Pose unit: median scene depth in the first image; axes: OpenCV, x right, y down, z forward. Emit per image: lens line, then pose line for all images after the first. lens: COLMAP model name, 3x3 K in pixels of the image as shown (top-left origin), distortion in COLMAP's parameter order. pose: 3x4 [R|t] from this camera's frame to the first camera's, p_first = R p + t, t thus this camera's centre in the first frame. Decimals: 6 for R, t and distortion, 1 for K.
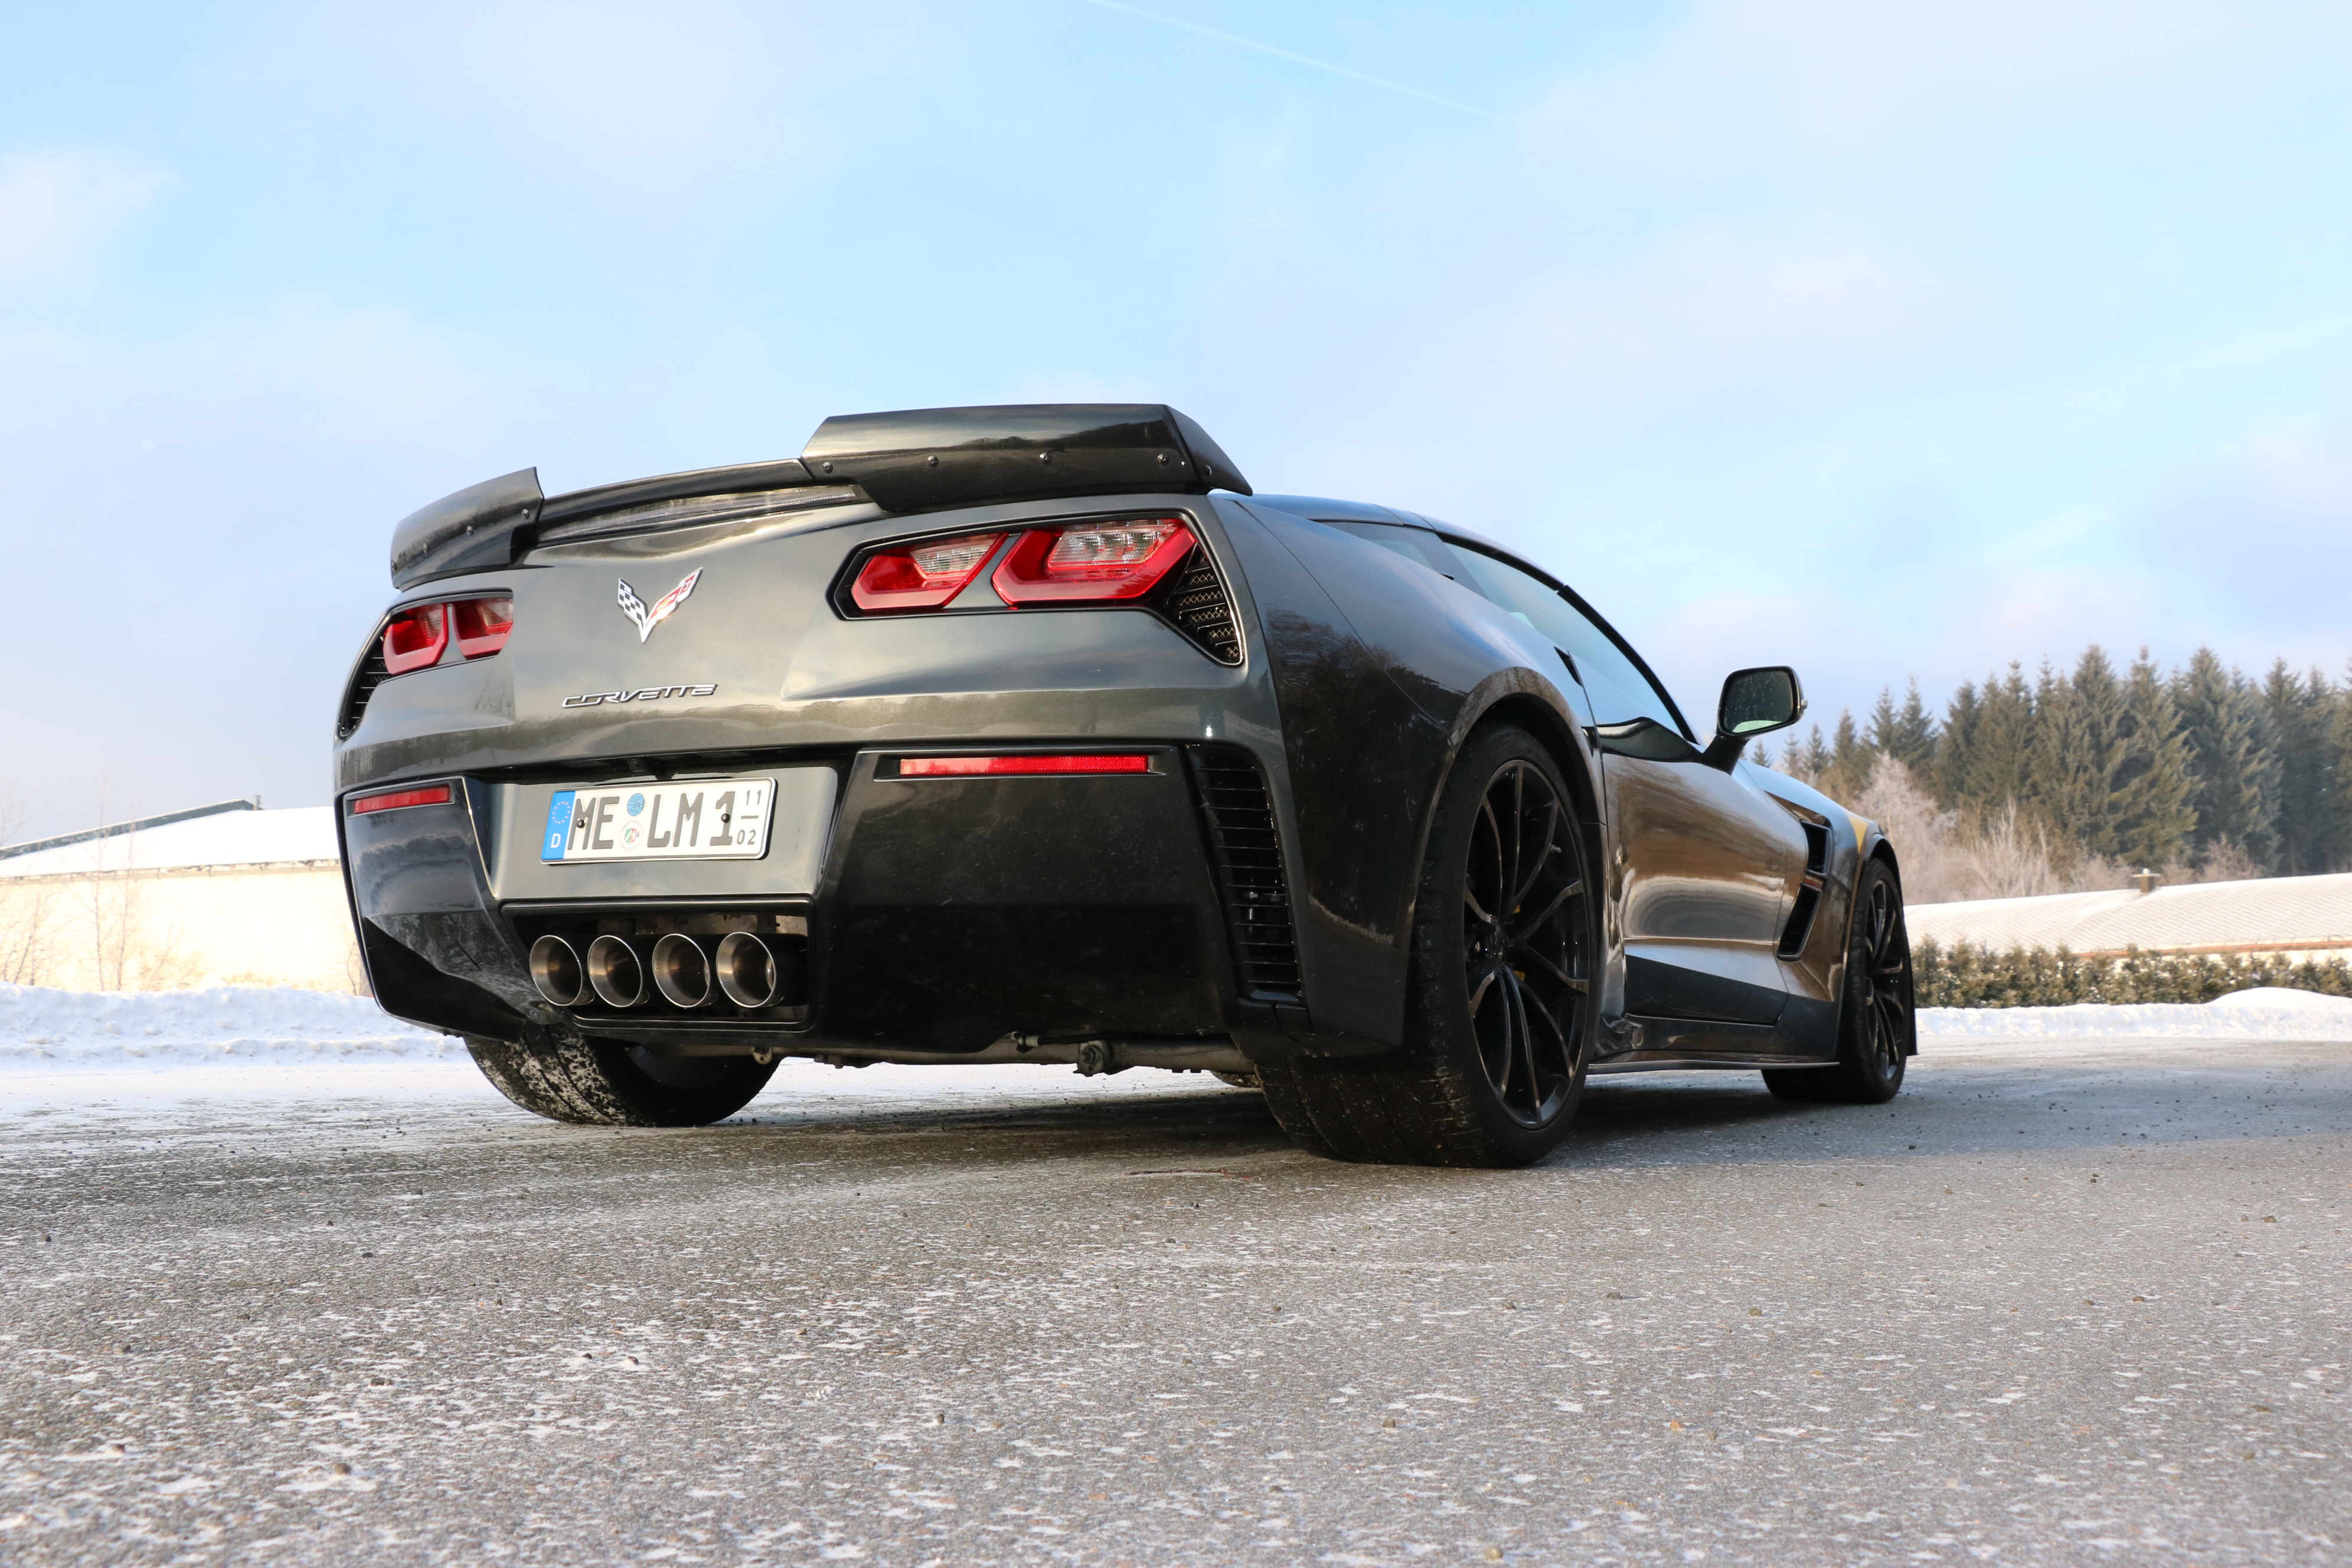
lens RADIAL K [[2204.3, 0, 1176.0], [0, 2204.3, 784.0], [0, 0, 1]] dist [-0.159224, 0.233345]
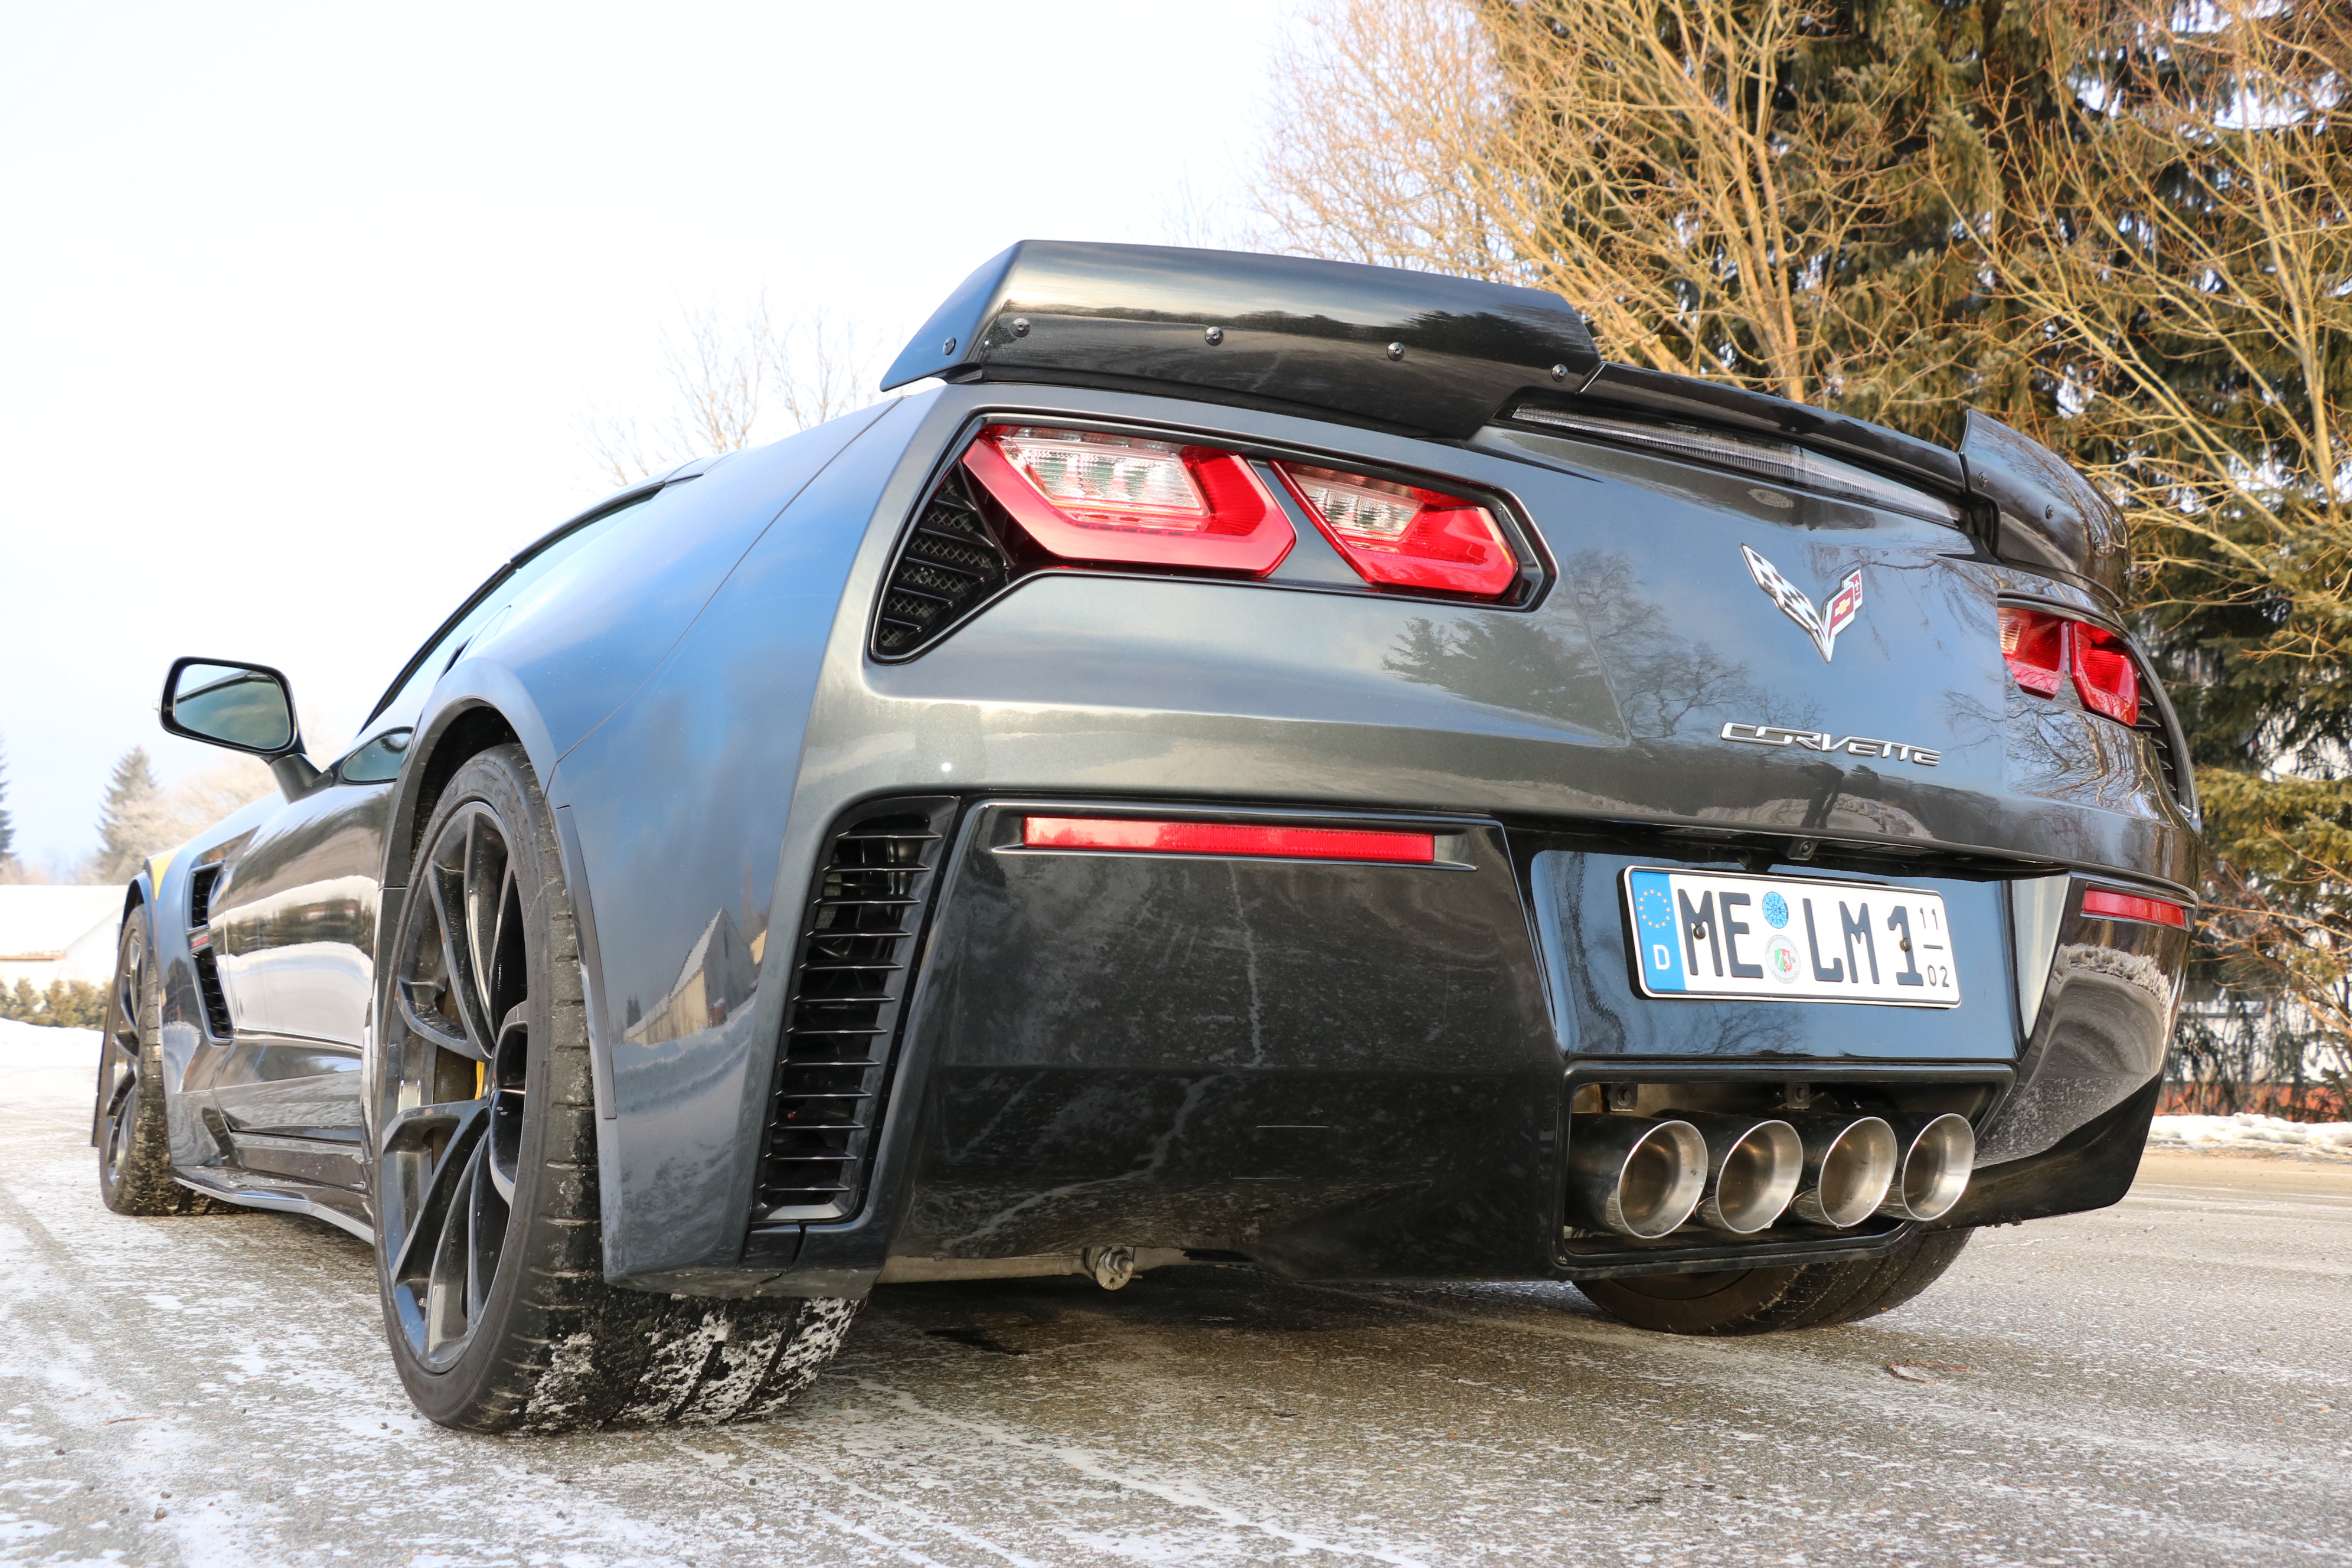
lens RADIAL K [[2204.3, 0, 1176.0], [0, 2204.3, 784.0], [0, 0, 1]] dist [-0.159224, 0.233345]
pose [[0.469139, 0.105731, 0.876772, -0.064748], [-0.101835, 0.992661, -0.065217, 0.002341], [-0.877233, -0.058690, 0.476463, 0.062637]]
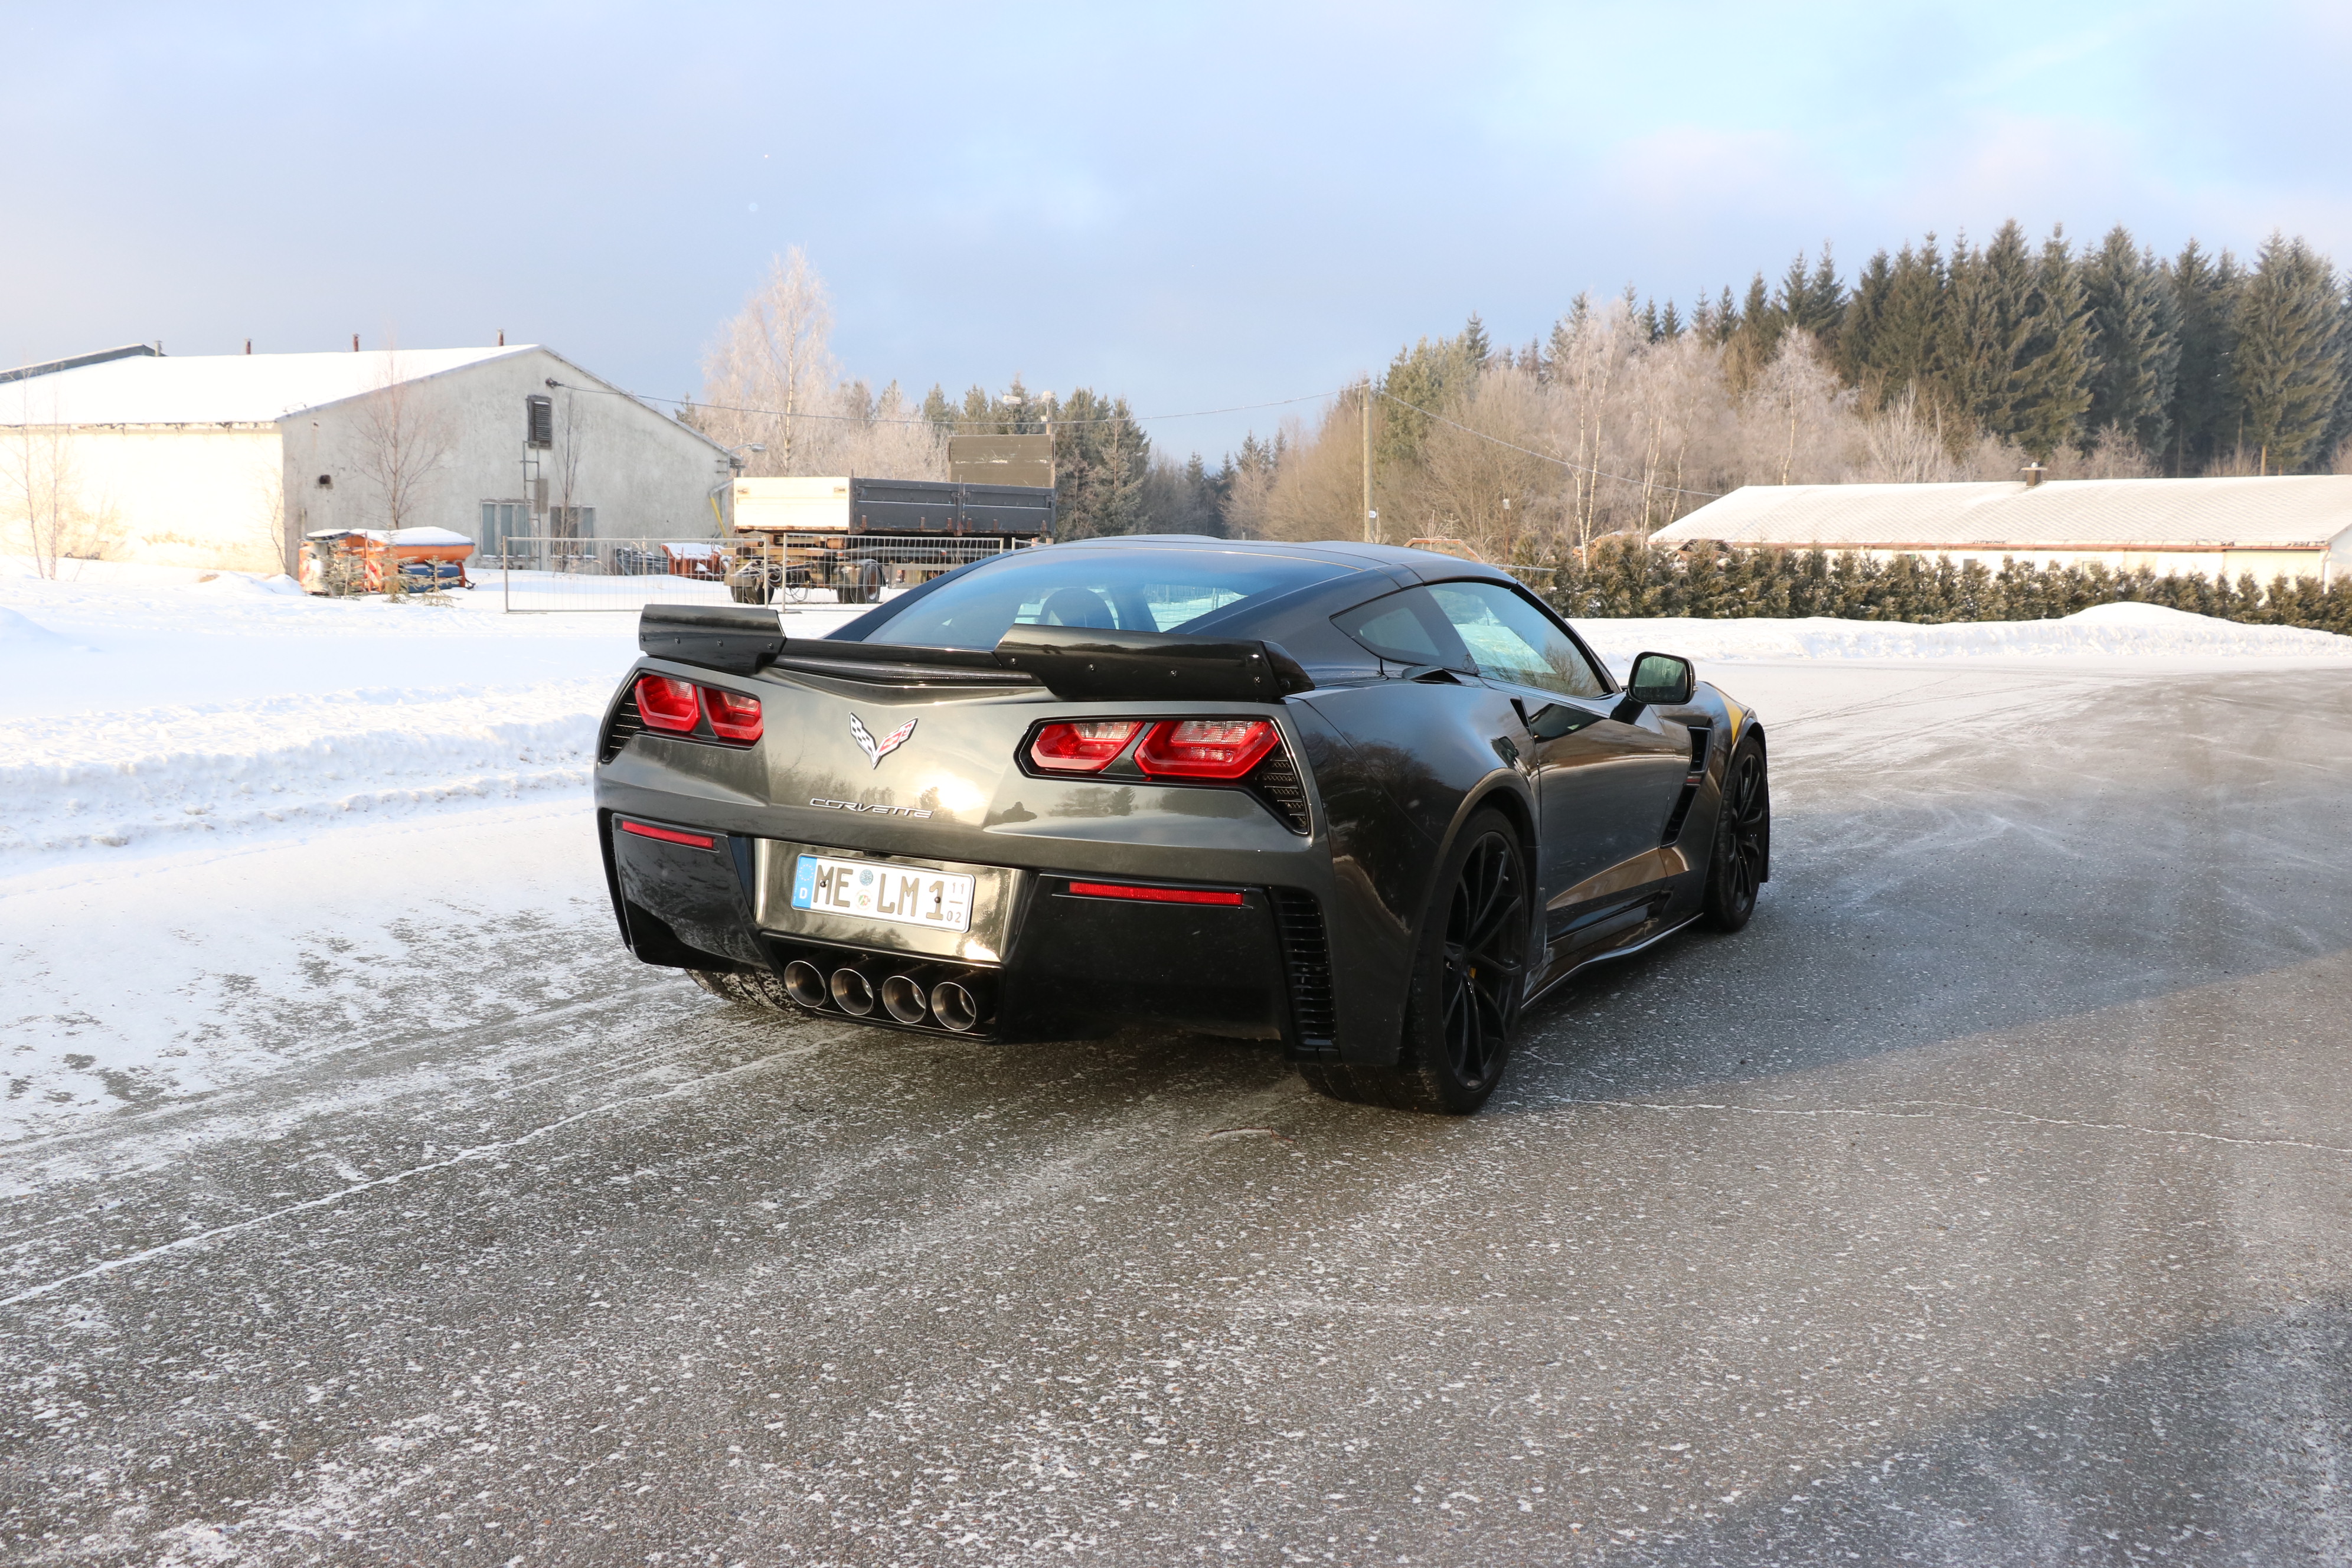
lens RADIAL K [[2214.9, 0, 1196.7], [0, 2214.9, 790.2], [0, 0, 1]] dist [-0.162127, 0.247515]
pose [[0.997930, 0.023133, 0.060009, -0.008891], [-0.035633, 0.975639, 0.216471, -0.026486], [-0.053539, -0.218161, 0.974443, -0.028295]]
